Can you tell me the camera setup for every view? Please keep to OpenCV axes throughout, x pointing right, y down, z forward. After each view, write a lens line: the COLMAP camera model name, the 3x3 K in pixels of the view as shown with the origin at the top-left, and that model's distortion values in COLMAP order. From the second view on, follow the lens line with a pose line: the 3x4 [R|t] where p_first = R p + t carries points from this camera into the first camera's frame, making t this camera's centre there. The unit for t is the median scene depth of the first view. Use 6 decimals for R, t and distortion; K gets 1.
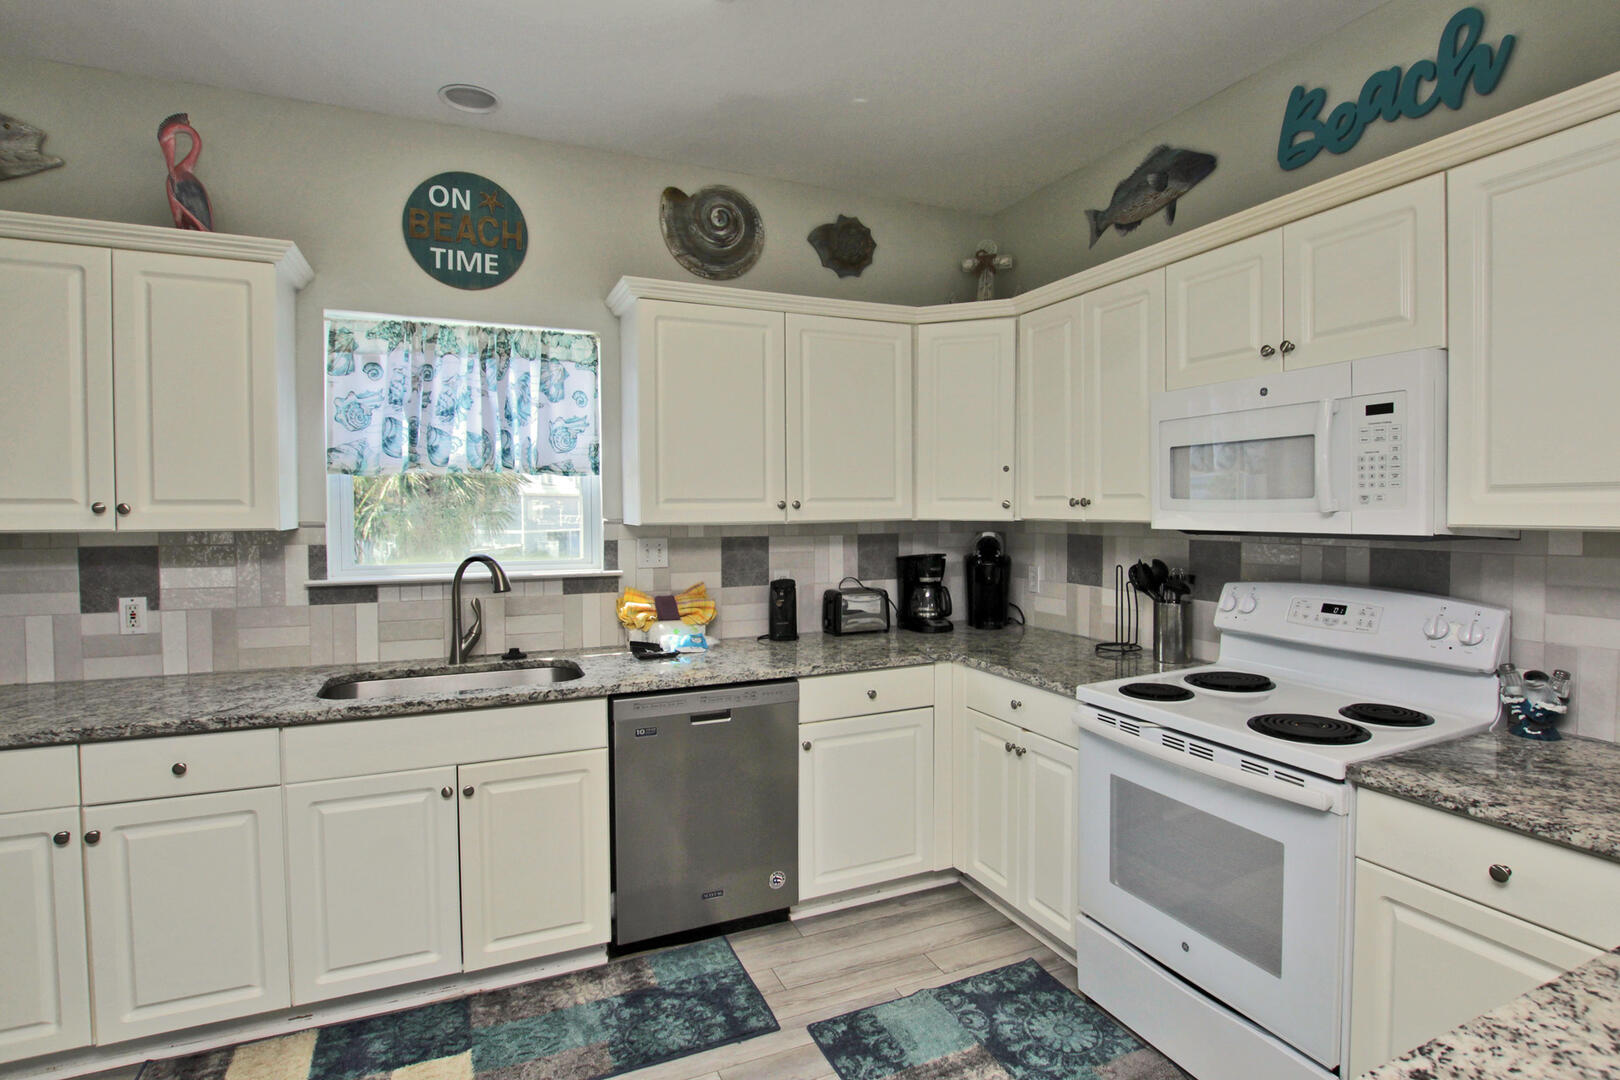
lens RADIAL K [[806.1, 0, 839.7], [0, 806.1, 527.1], [0, 0, 1]] dist [-0.031368, 0.000556]
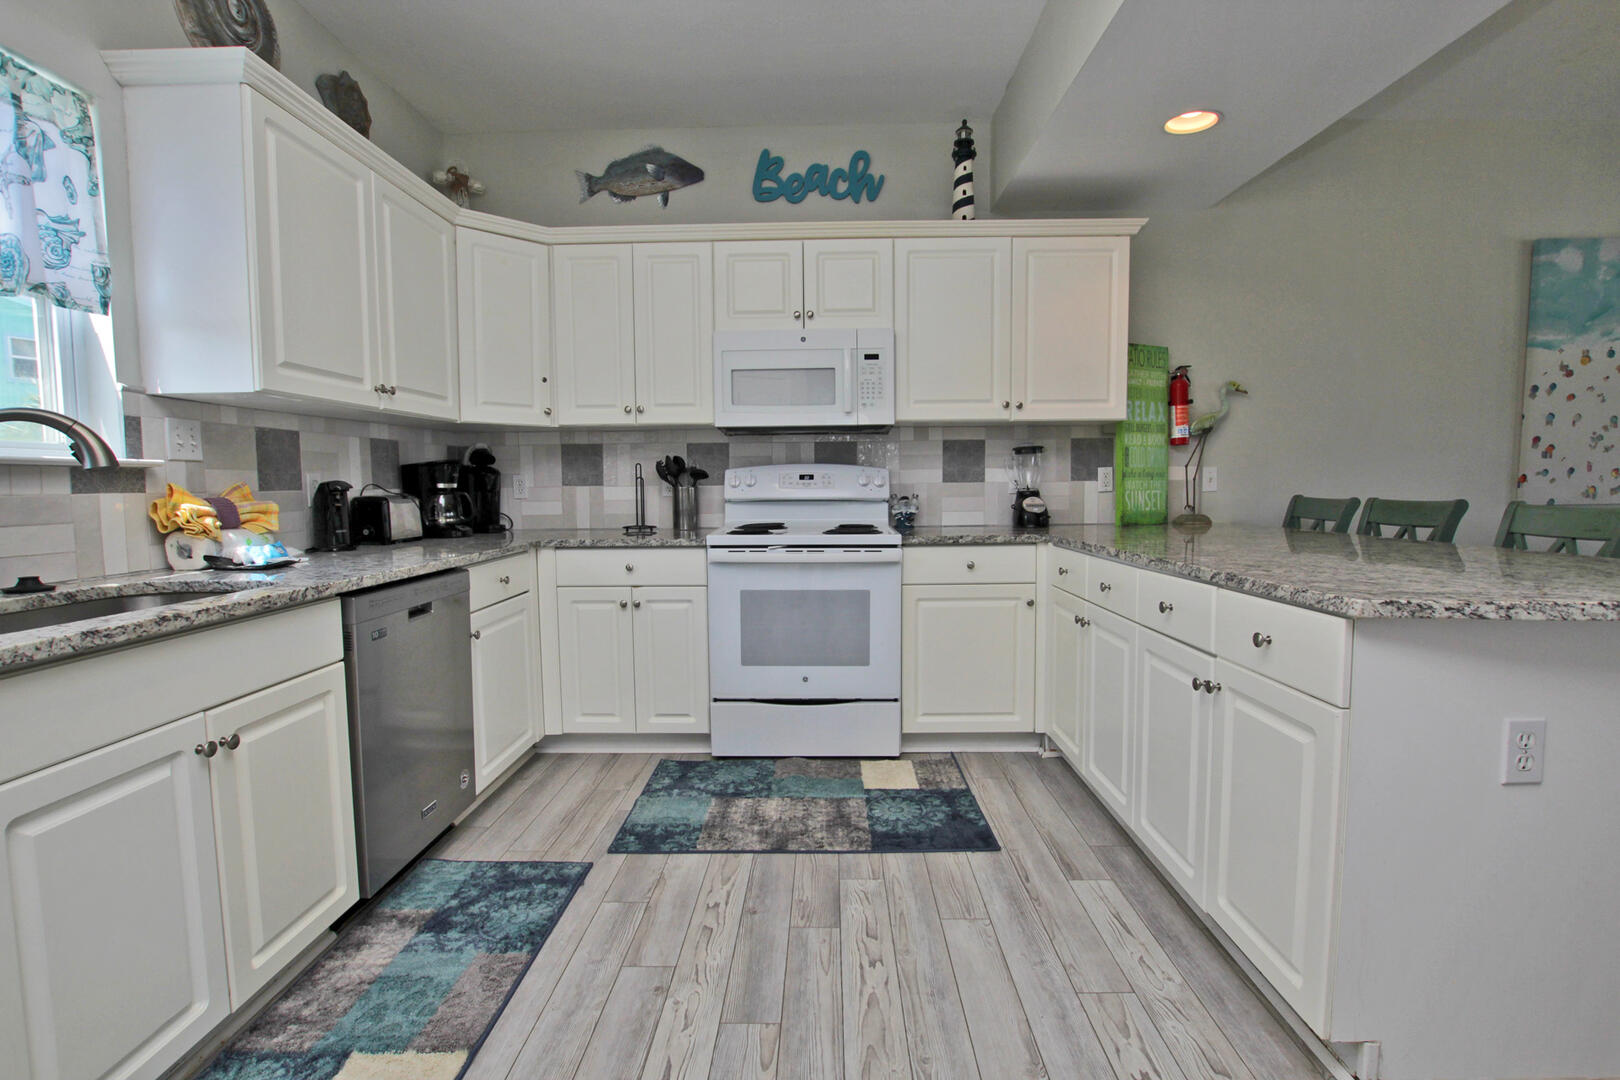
lens RADIAL K [[766.8, 0, 803.4], [0, 766.8, 546.5], [0, 0, 1]] dist [-0.039868, 0.007566]
pose [[0.431639, -0.070957, 0.899251, -0.782617], [0.031757, 0.997479, 0.063464, 0.133359], [-0.901487, 0.001164, 0.432805, 0.273156]]
